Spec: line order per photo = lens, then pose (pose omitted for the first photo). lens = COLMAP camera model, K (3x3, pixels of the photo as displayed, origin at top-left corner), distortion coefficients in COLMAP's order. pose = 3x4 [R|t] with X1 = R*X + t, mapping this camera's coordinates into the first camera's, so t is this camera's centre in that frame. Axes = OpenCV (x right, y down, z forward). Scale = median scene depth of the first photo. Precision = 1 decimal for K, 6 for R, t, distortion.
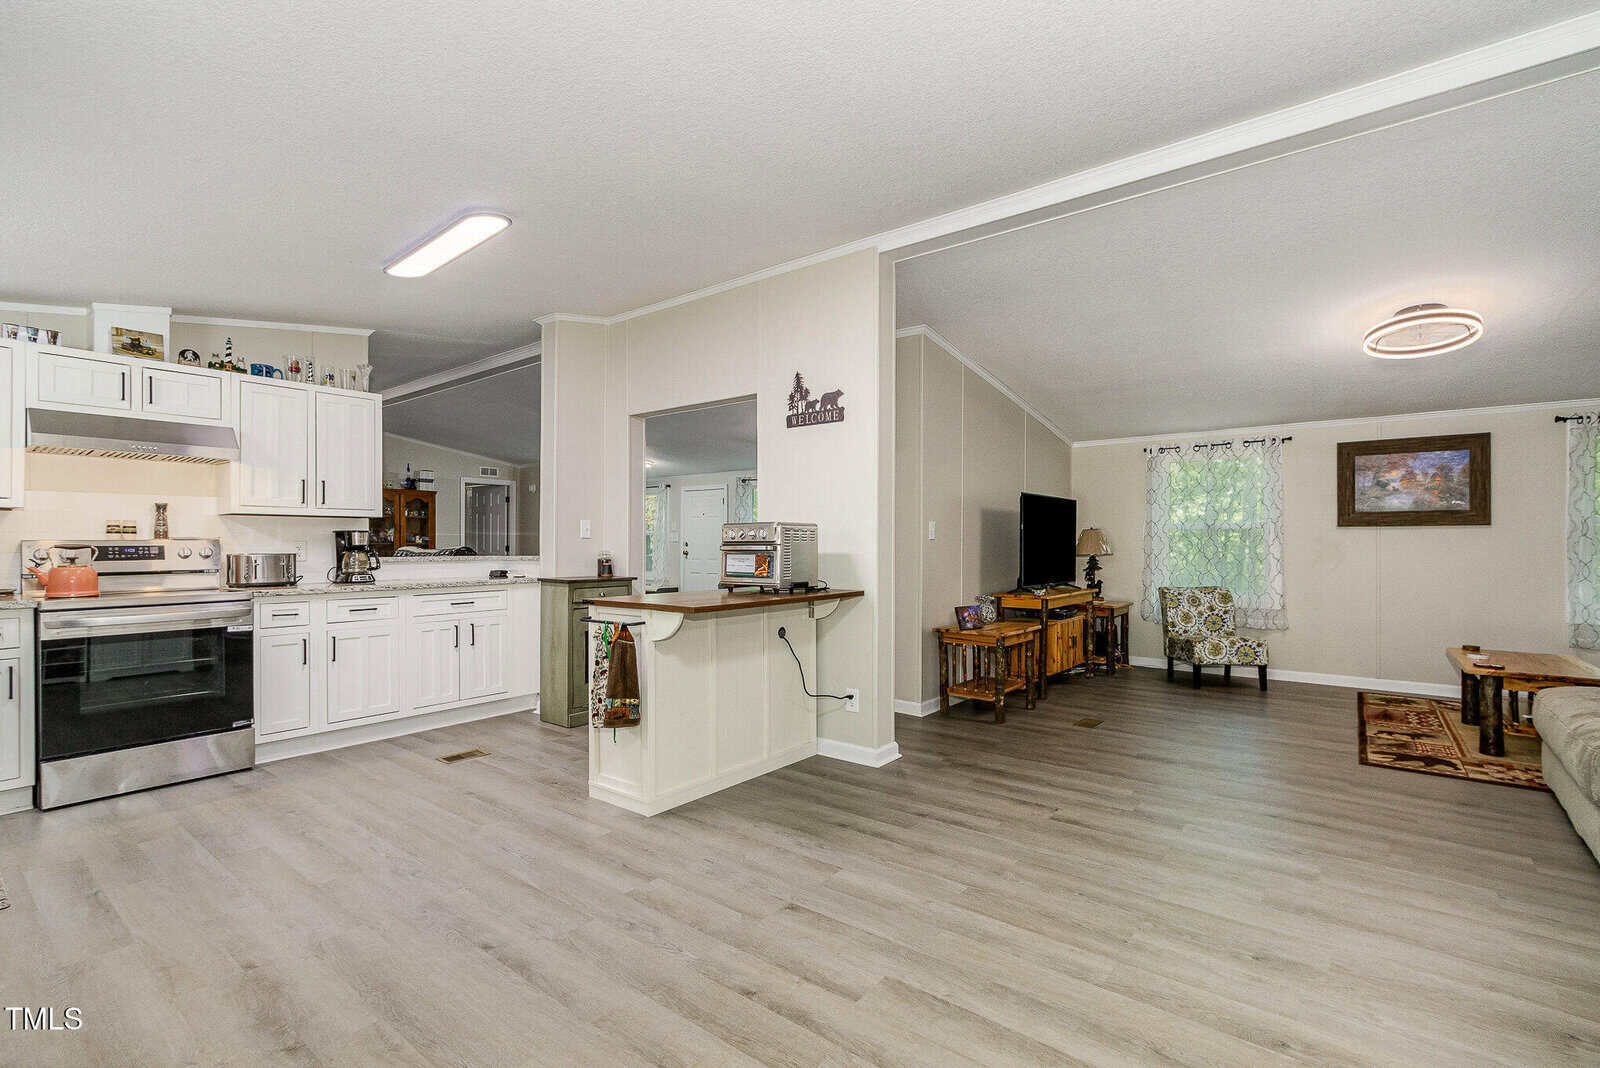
lens RADIAL K [[729.6, 0, 798.3], [0, 729.6, 545.4], [0, 0, 1]] dist [0.000491, -0.000128]
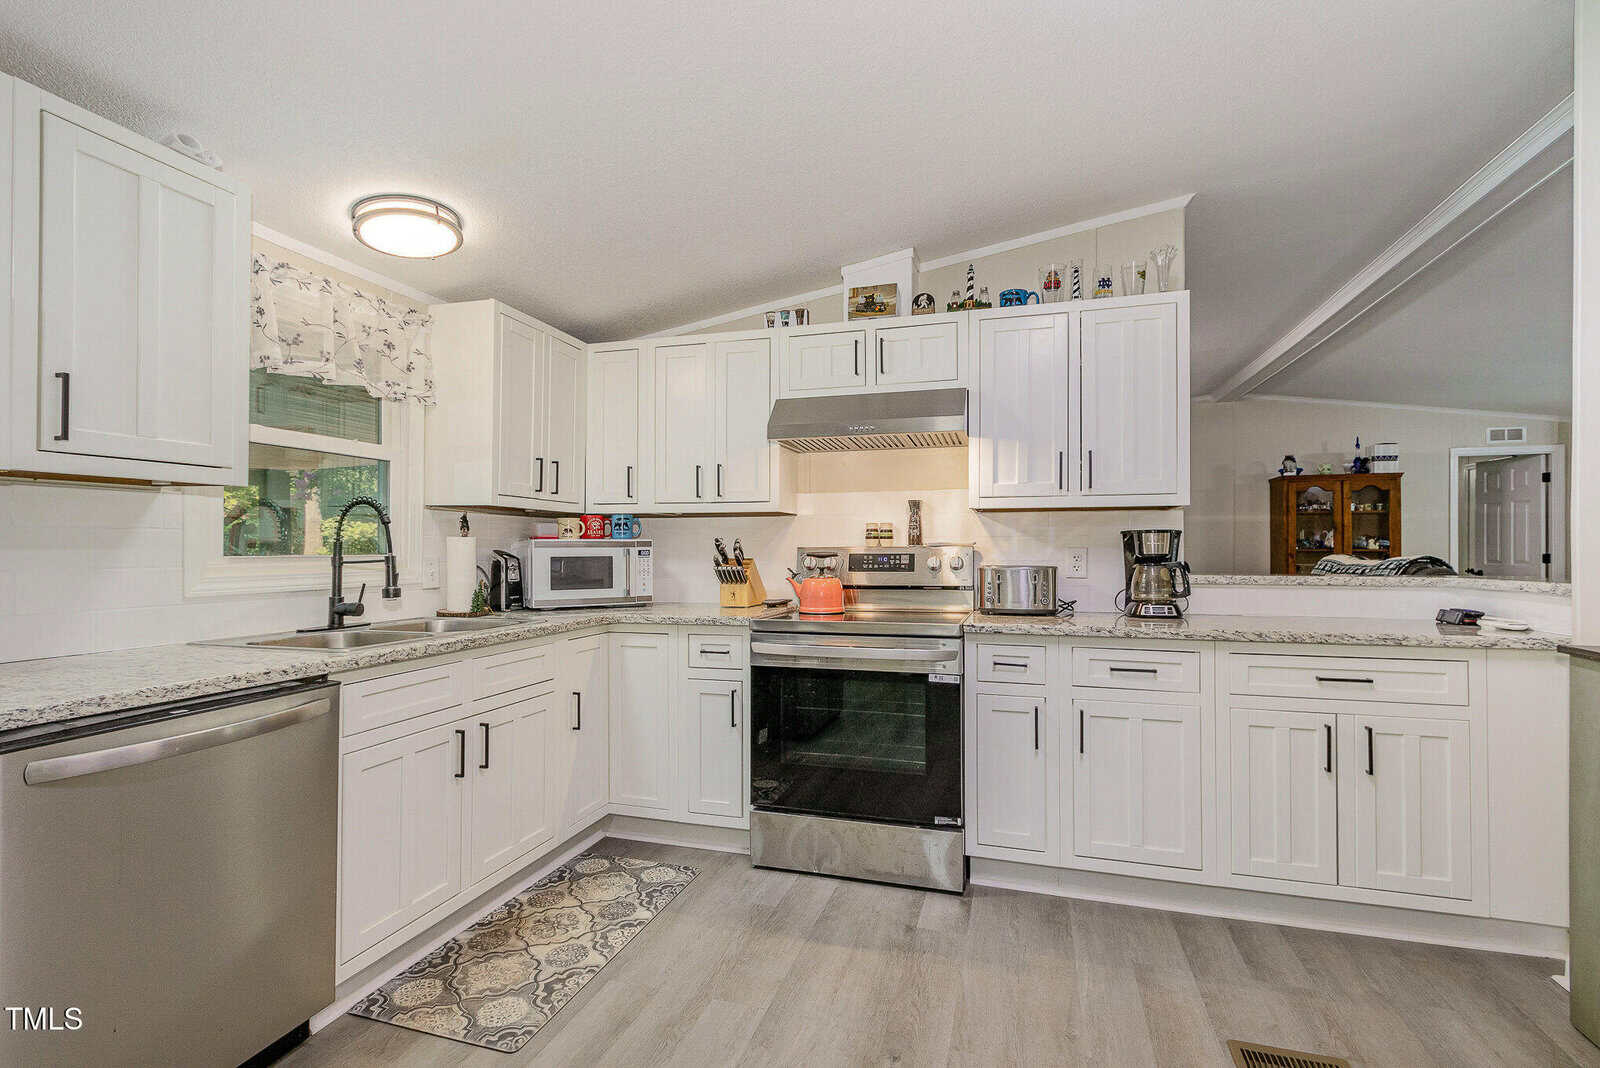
lens RADIAL K [[729.6, 0, 798.3], [0, 729.6, 545.4], [0, 0, 1]] dist [0.000491, -0.000128]
pose [[0.362773, -0.003772, -0.931870, -0.164895], [-0.003221, 0.999981, -0.005302, -0.003845], [0.931872, 0.004925, 0.362754, 0.550548]]
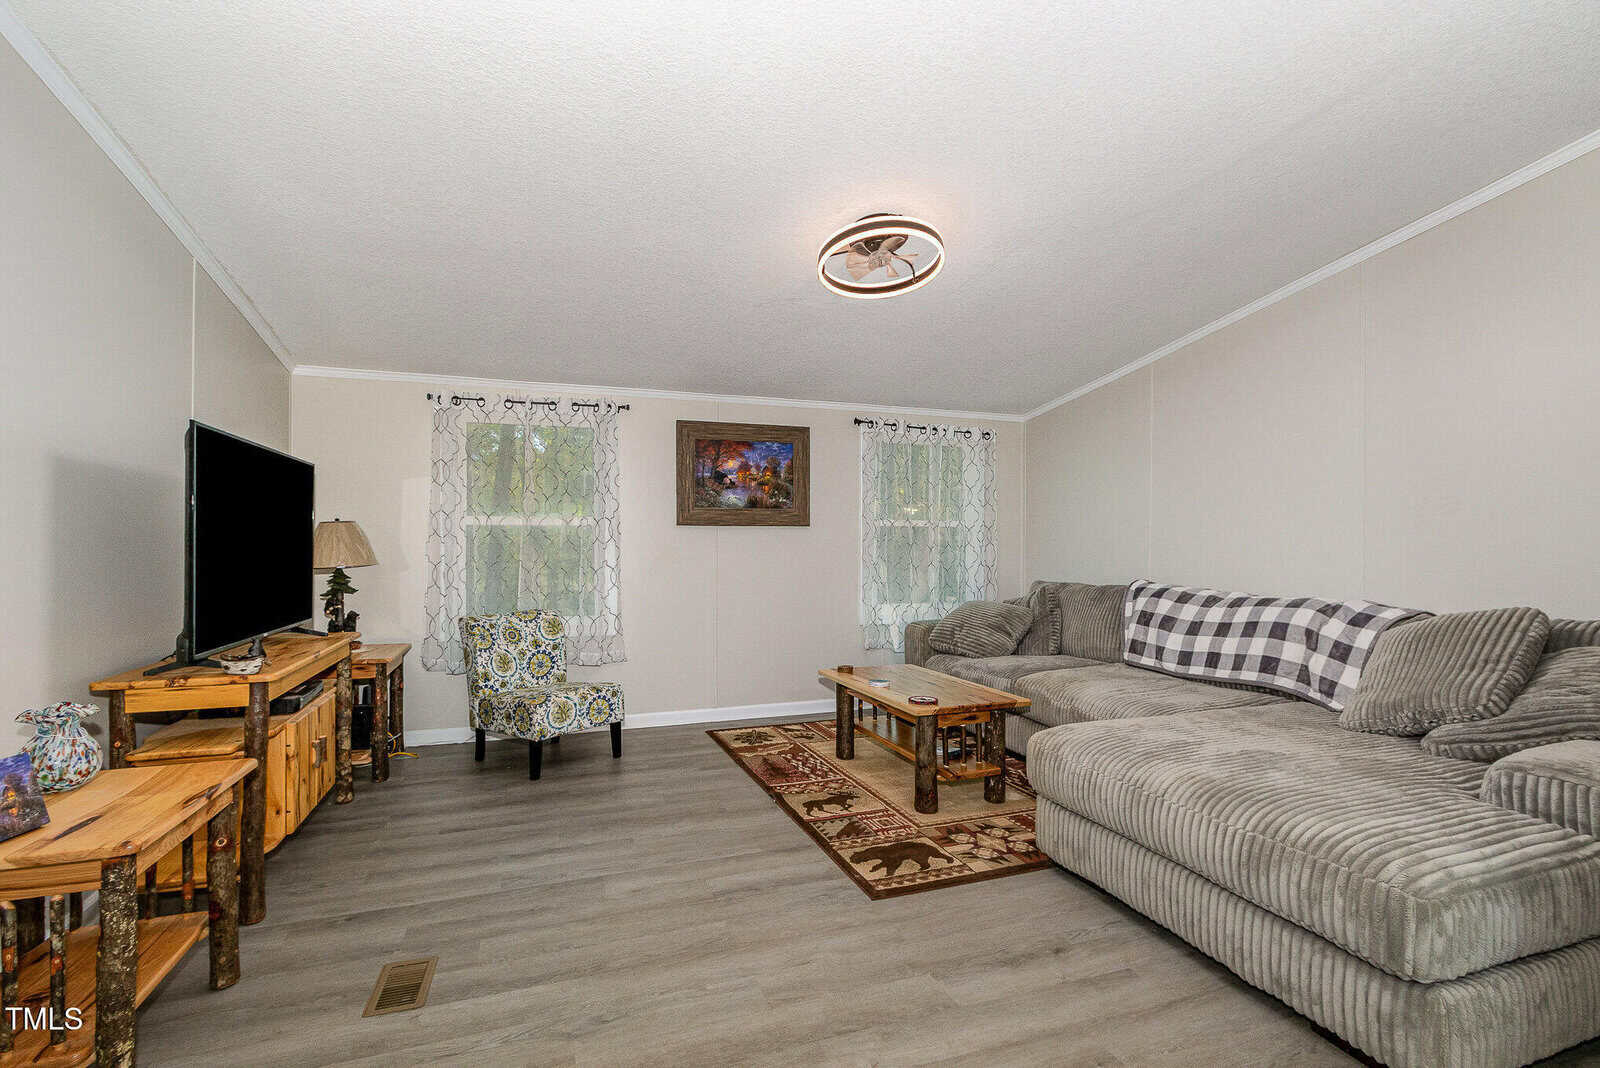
lens RADIAL K [[729.6, 0, 798.3], [0, 729.6, 545.4], [0, 0, 1]] dist [0.000491, -0.000128]
pose [[0.529449, -0.002118, 0.848339, 0.184075], [0.003623, 0.999993, 0.000235, -0.004688], [-0.848334, 0.002949, 0.529453, 0.648665]]
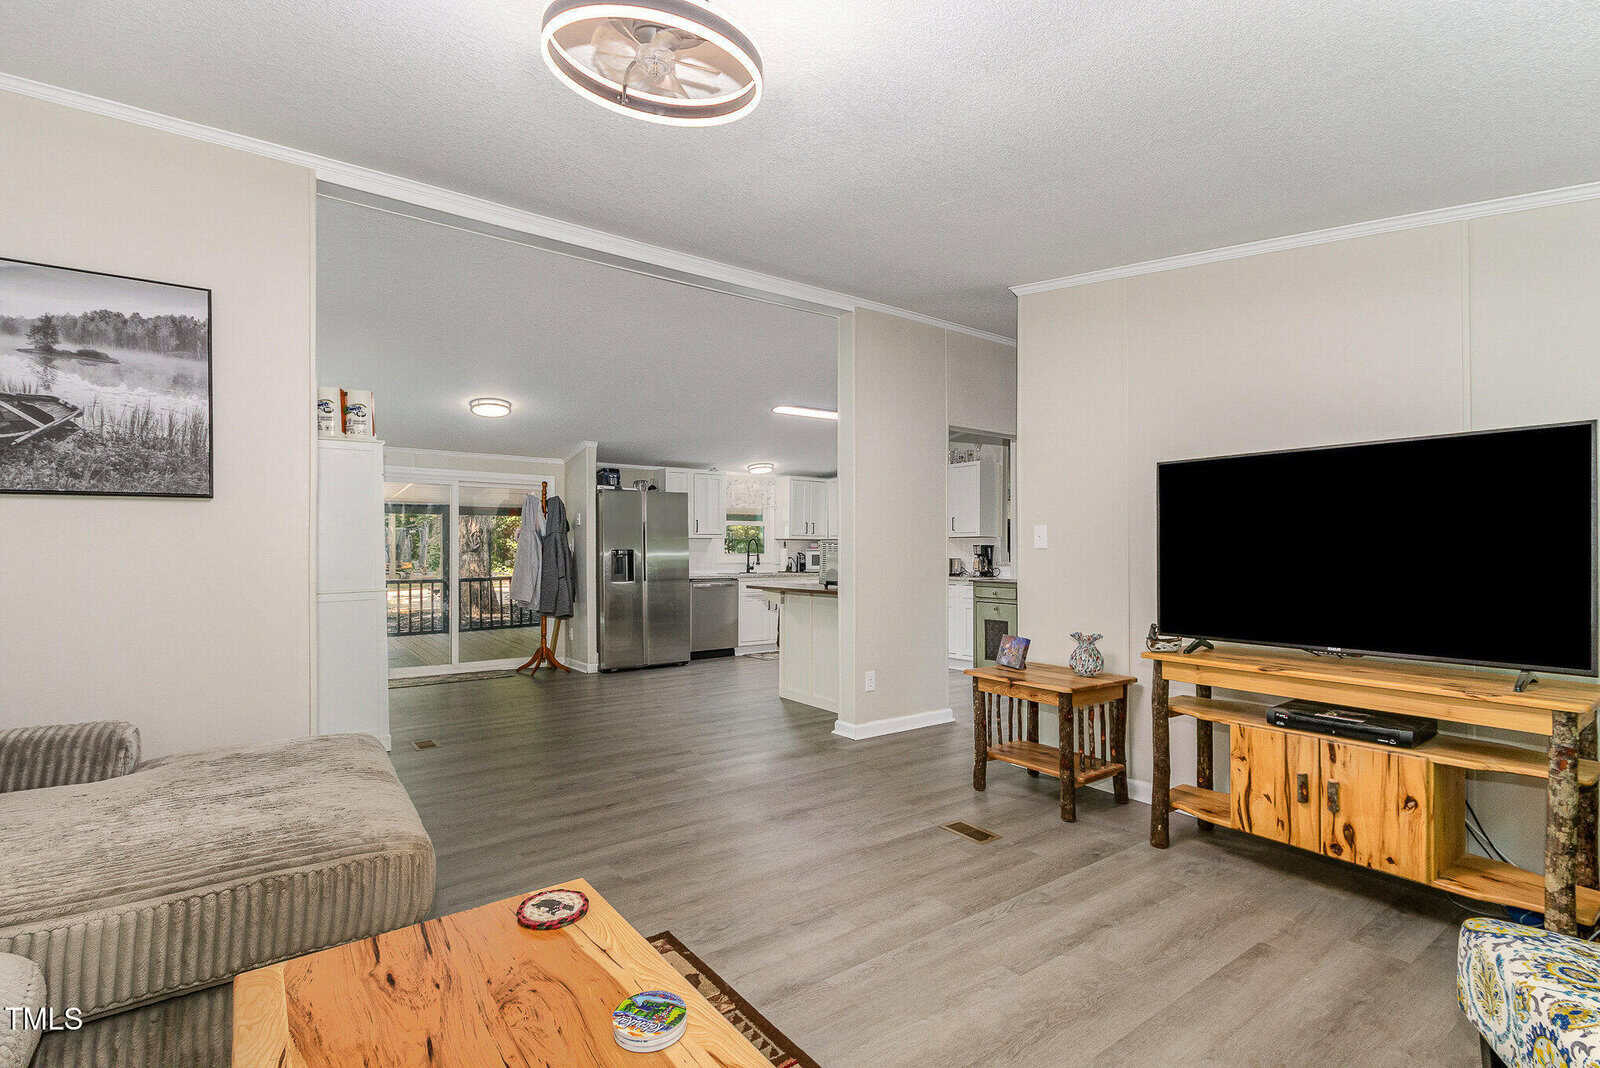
lens RADIAL K [[729.6, 0, 798.3], [0, 729.6, 545.4], [0, 0, 1]] dist [0.000491, -0.000128]
pose [[-0.269613, -0.007913, -0.962936, 1.171550], [-0.002318, 0.999969, -0.007569, -0.006138], [0.962966, 0.000192, -0.269623, 1.129016]]
